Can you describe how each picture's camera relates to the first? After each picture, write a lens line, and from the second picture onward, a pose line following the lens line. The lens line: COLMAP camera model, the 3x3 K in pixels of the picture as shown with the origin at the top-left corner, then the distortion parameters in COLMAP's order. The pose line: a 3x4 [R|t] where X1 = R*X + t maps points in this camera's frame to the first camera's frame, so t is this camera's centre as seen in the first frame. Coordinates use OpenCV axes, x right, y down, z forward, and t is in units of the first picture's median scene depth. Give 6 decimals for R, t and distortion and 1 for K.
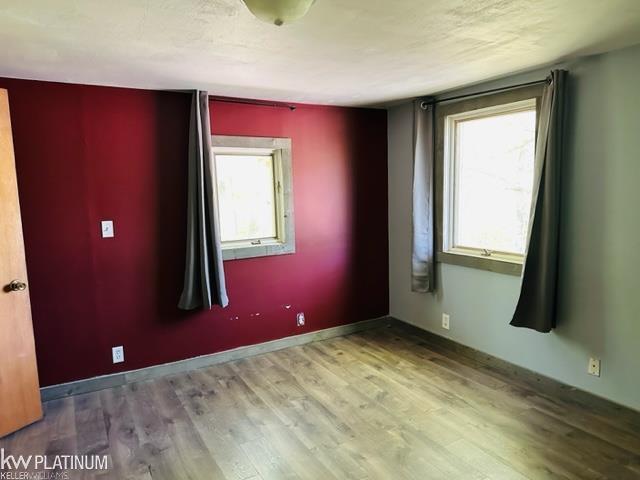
lens RADIAL K [[454.4, 0, 320.0], [0, 454.4, 240.0], [0, 0, 1]] dist [0.120510, -0.156514]
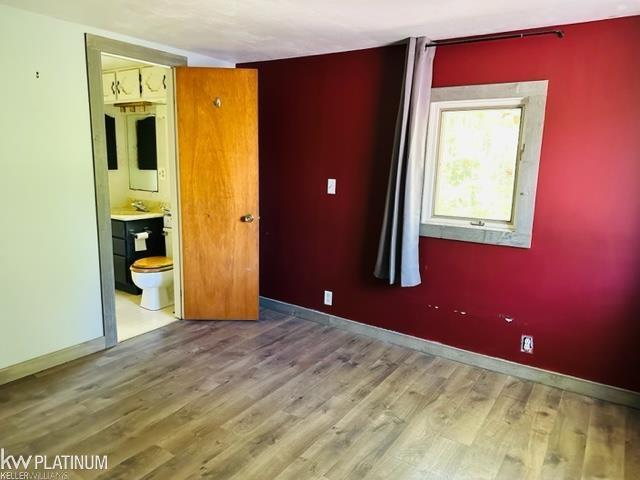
lens RADIAL K [[454.4, 0, 320.0], [0, 454.4, 240.0], [0, 0, 1]] dist [0.120510, -0.156514]
pose [[0.439888, 0.195778, -0.876453, 0.483139], [-0.140429, 0.978938, 0.148190, -0.051056], [0.887005, 0.057892, 0.458116, 0.450006]]
